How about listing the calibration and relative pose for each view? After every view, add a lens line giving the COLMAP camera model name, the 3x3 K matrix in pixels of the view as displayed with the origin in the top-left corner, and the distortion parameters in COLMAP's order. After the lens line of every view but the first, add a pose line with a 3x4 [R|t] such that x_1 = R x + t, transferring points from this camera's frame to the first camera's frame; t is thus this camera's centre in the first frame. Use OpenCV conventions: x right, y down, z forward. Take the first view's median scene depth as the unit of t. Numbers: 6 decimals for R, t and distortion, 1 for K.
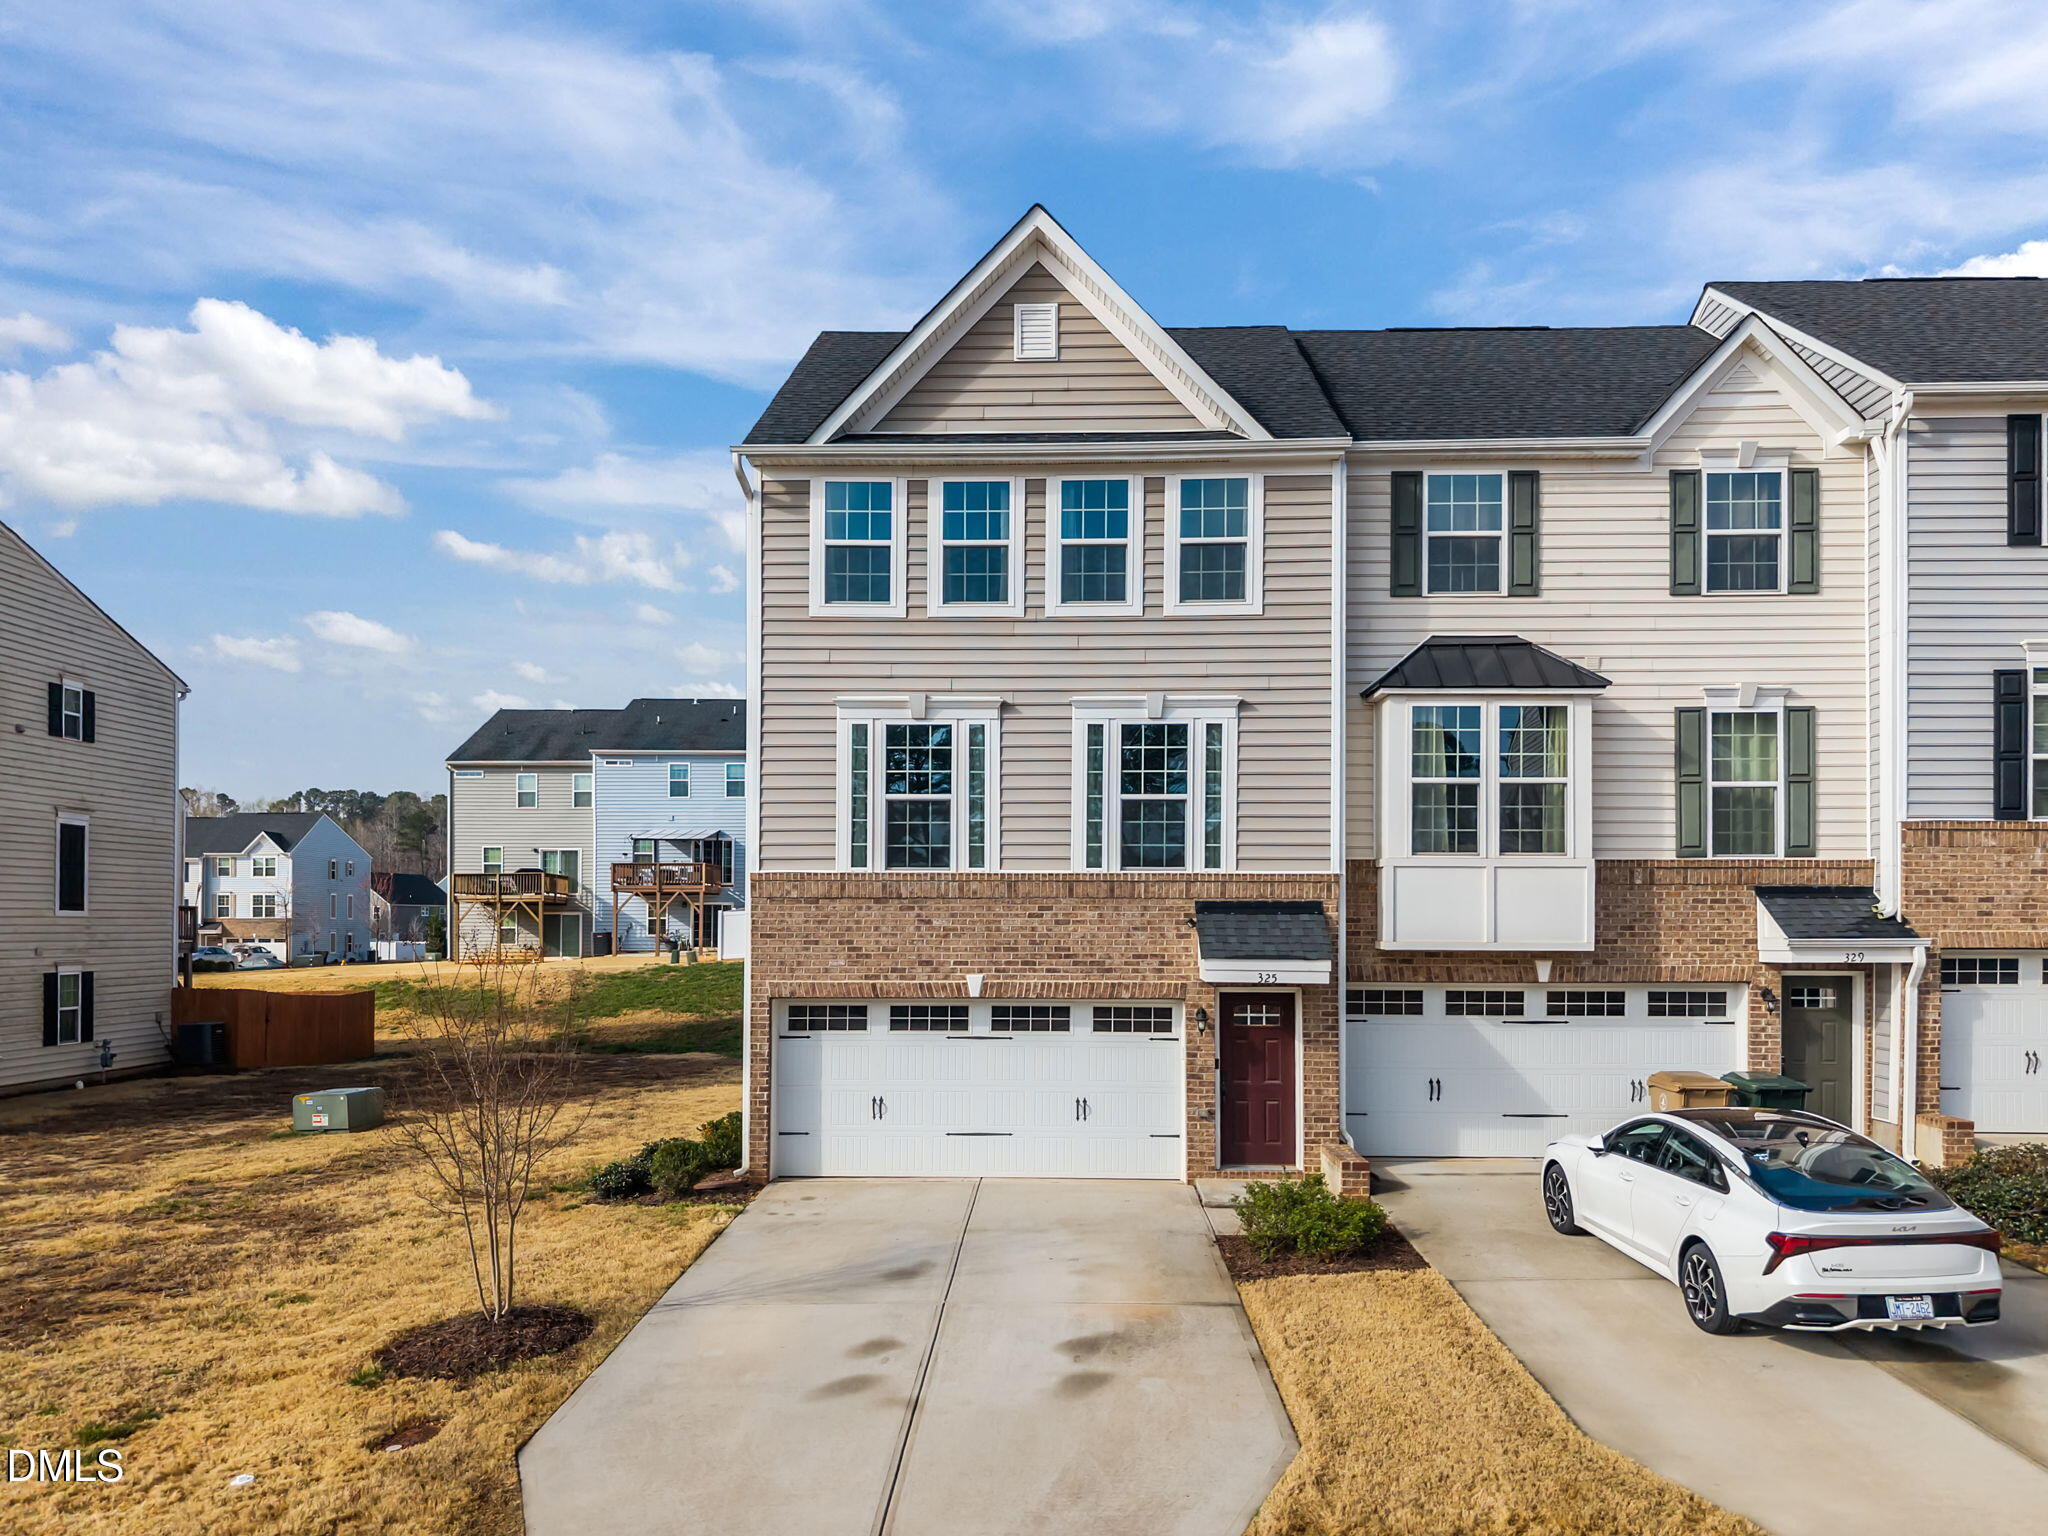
lens RADIAL K [[1497.4, 0, 1019.9], [0, 1497.4, 775.5], [0, 0, 1]] dist [0.004922, 0.000133]
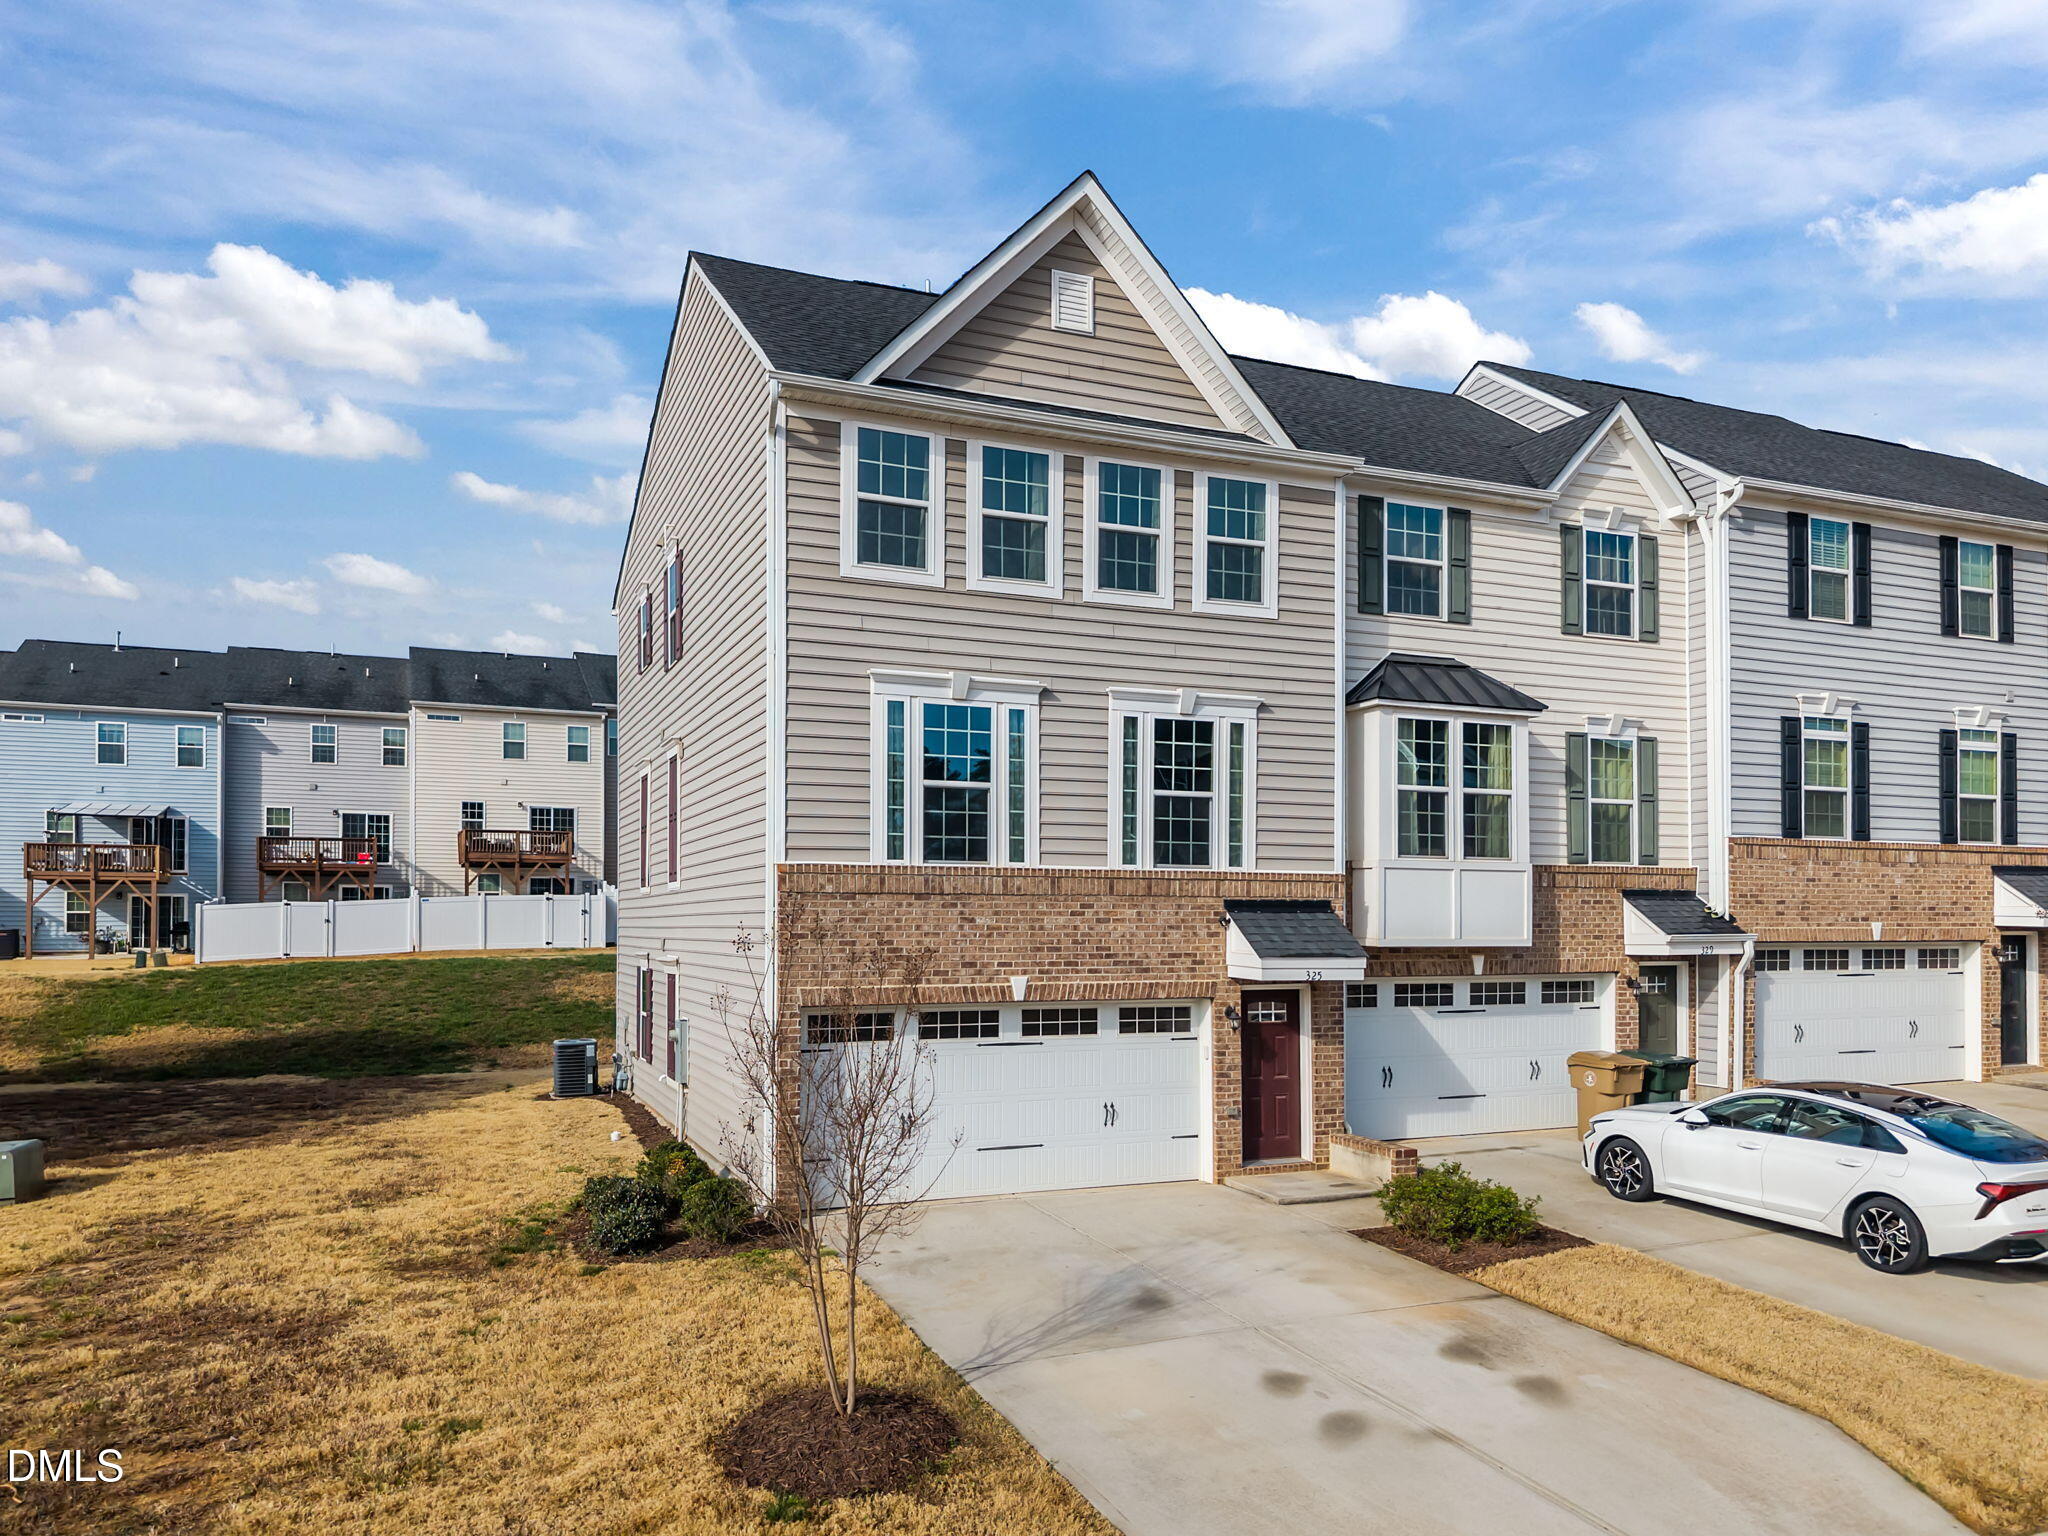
lens RADIAL K [[1486.6, 0, 1024.0], [0, 1486.6, 768.0], [0, 0, 1]] dist [0.003887, -0.000891]
pose [[0.899496, 0.044426, 0.434665, -0.429794], [-0.043719, 0.998976, -0.011631, 0.013253], [-0.434737, -0.008541, 0.900517, 0.161290]]
